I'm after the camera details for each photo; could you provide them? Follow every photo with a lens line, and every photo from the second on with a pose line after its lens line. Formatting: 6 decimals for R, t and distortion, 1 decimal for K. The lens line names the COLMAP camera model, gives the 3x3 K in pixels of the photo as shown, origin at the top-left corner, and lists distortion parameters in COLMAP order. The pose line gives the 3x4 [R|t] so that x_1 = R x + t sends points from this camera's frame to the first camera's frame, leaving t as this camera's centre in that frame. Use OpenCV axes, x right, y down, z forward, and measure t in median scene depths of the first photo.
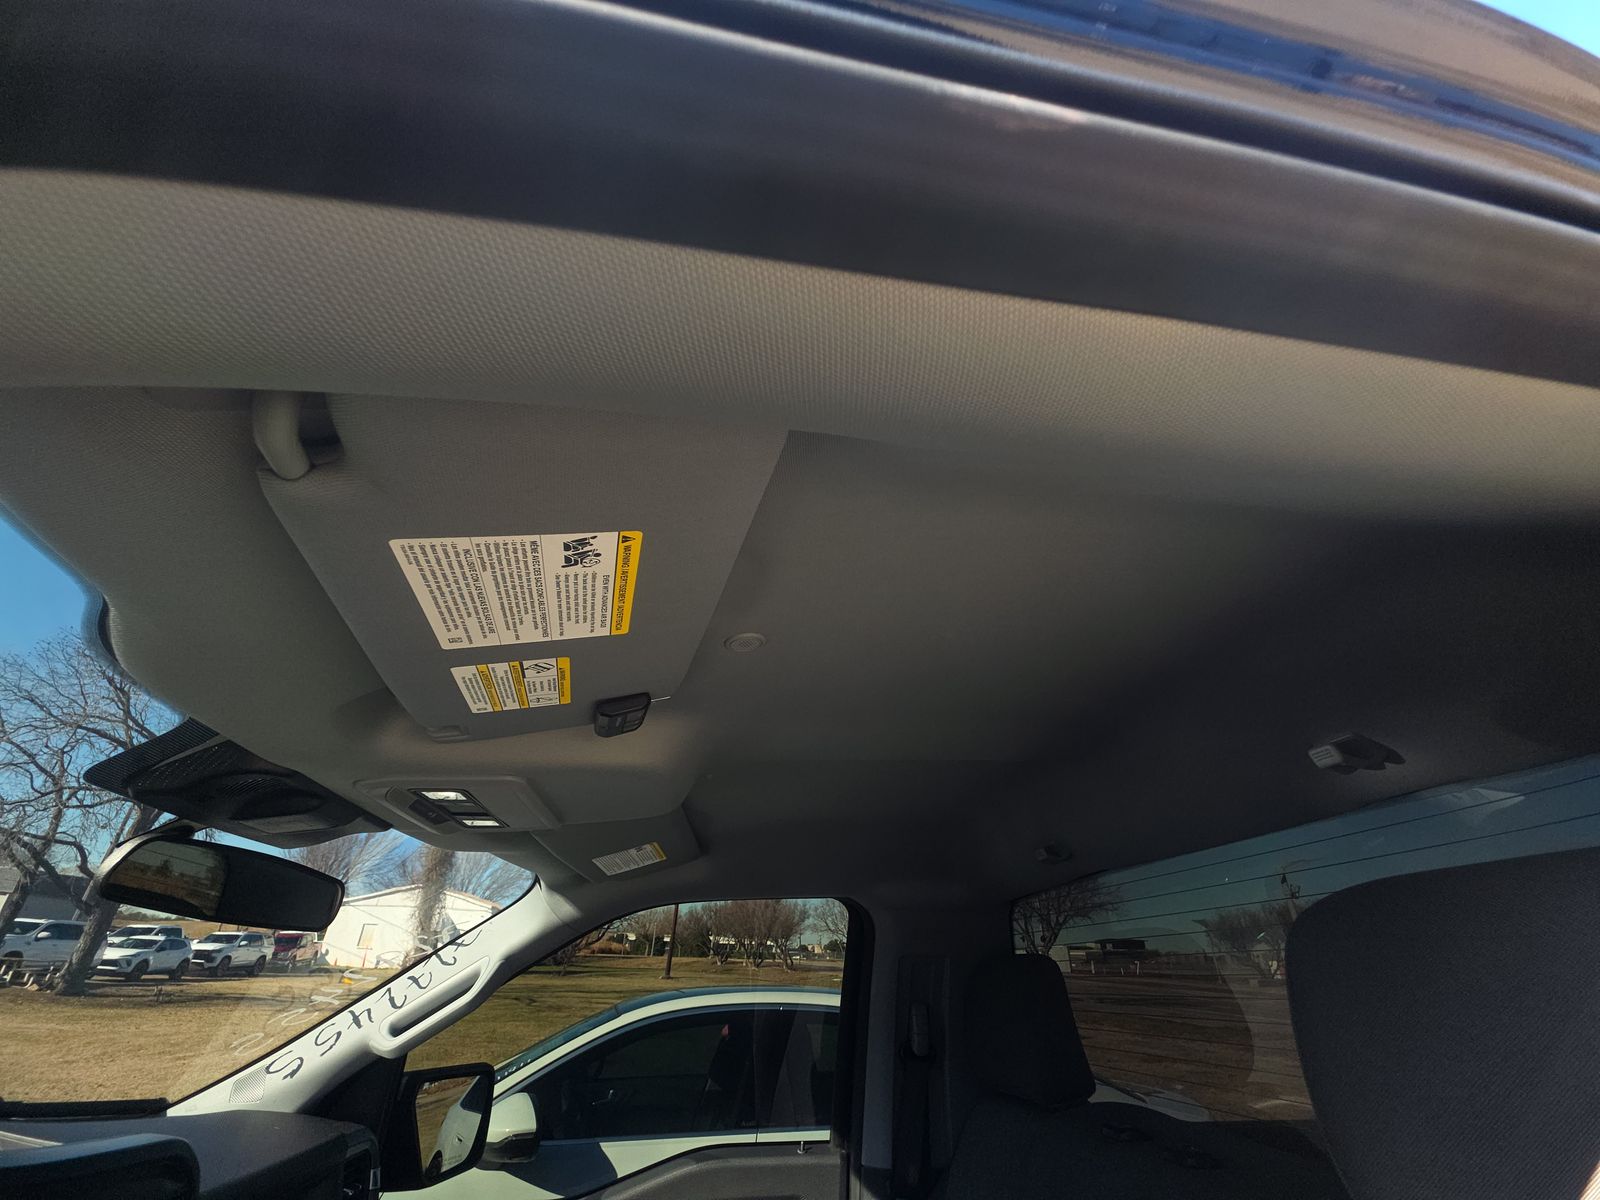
lens RADIAL K [[635.3, 0, 804.4], [0, 635.3, 601.6], [0, 0, 1]] dist [-0.002142, -0.000763]
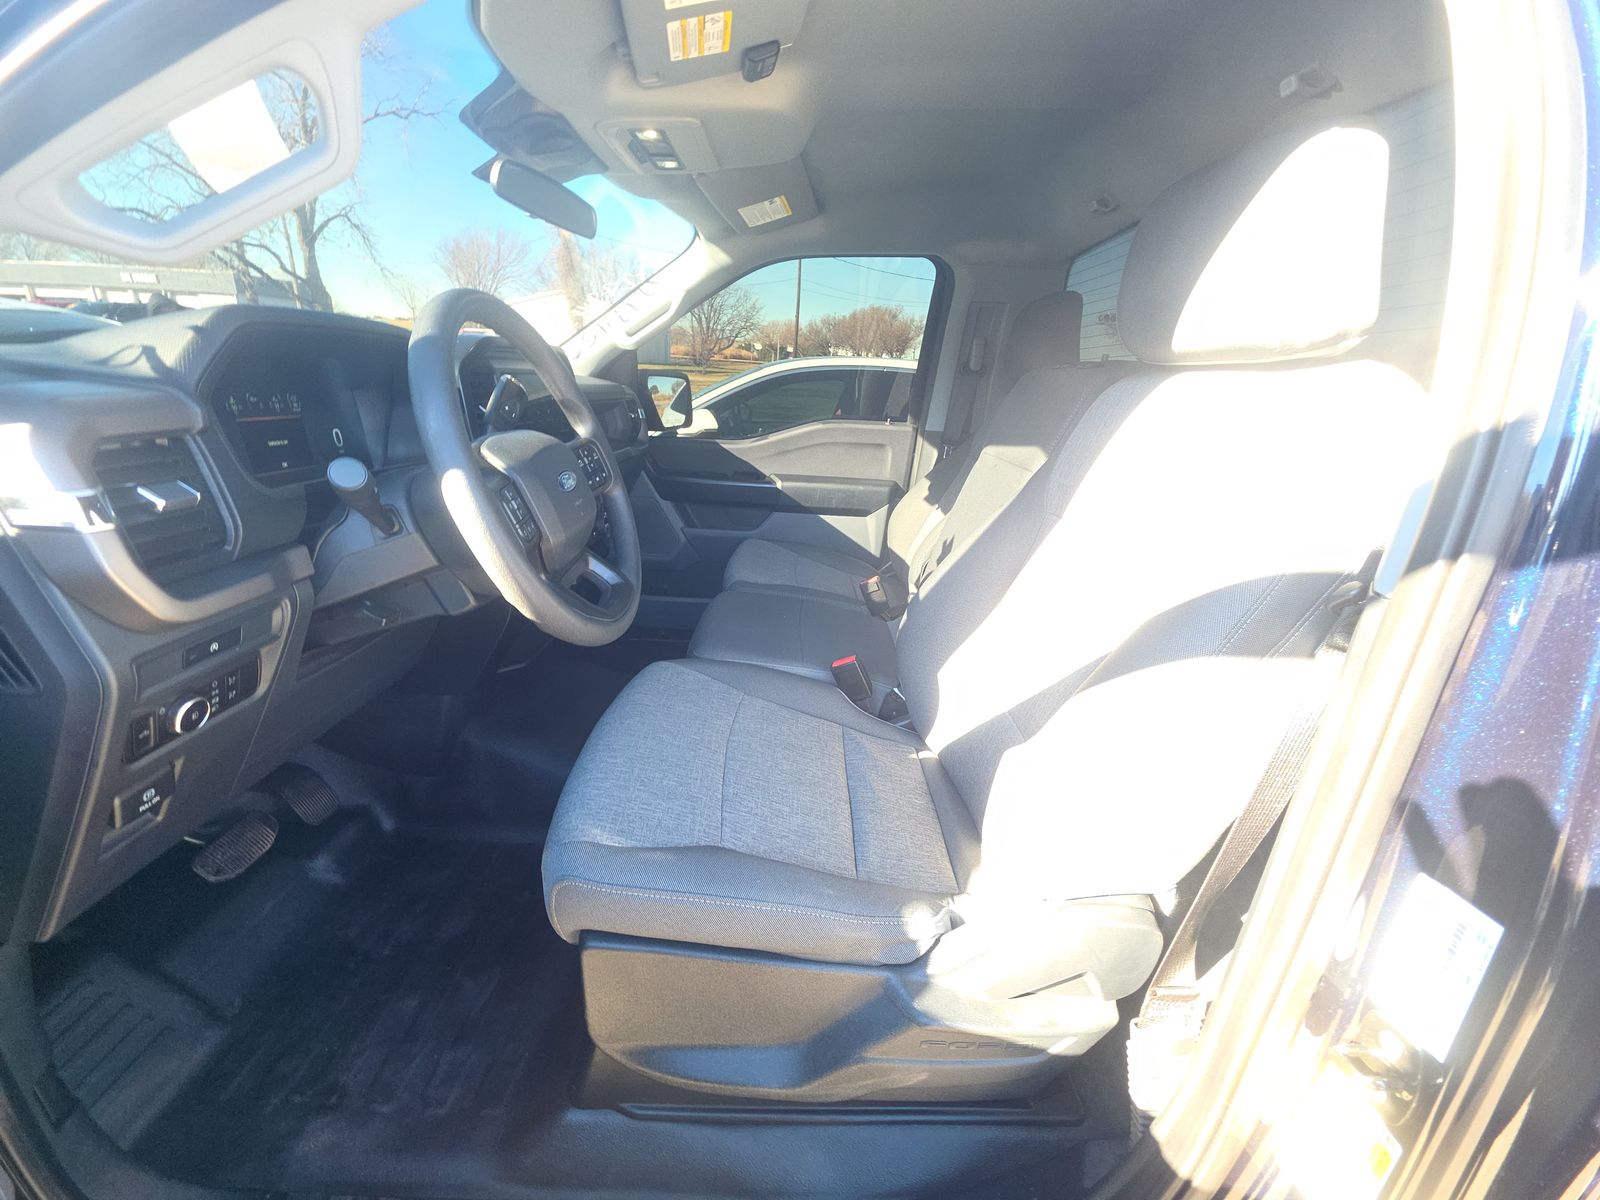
lens RADIAL K [[635.3, 0, 806.6], [0, 635.3, 603.5], [0, 0, 1]] dist [-0.002142, -0.000763]
pose [[0.986070, 0.087656, -0.141357, 0.065928], [0.050333, 0.652763, 0.755889, -0.052287], [0.158531, -0.752474, 0.639258, -0.430128]]
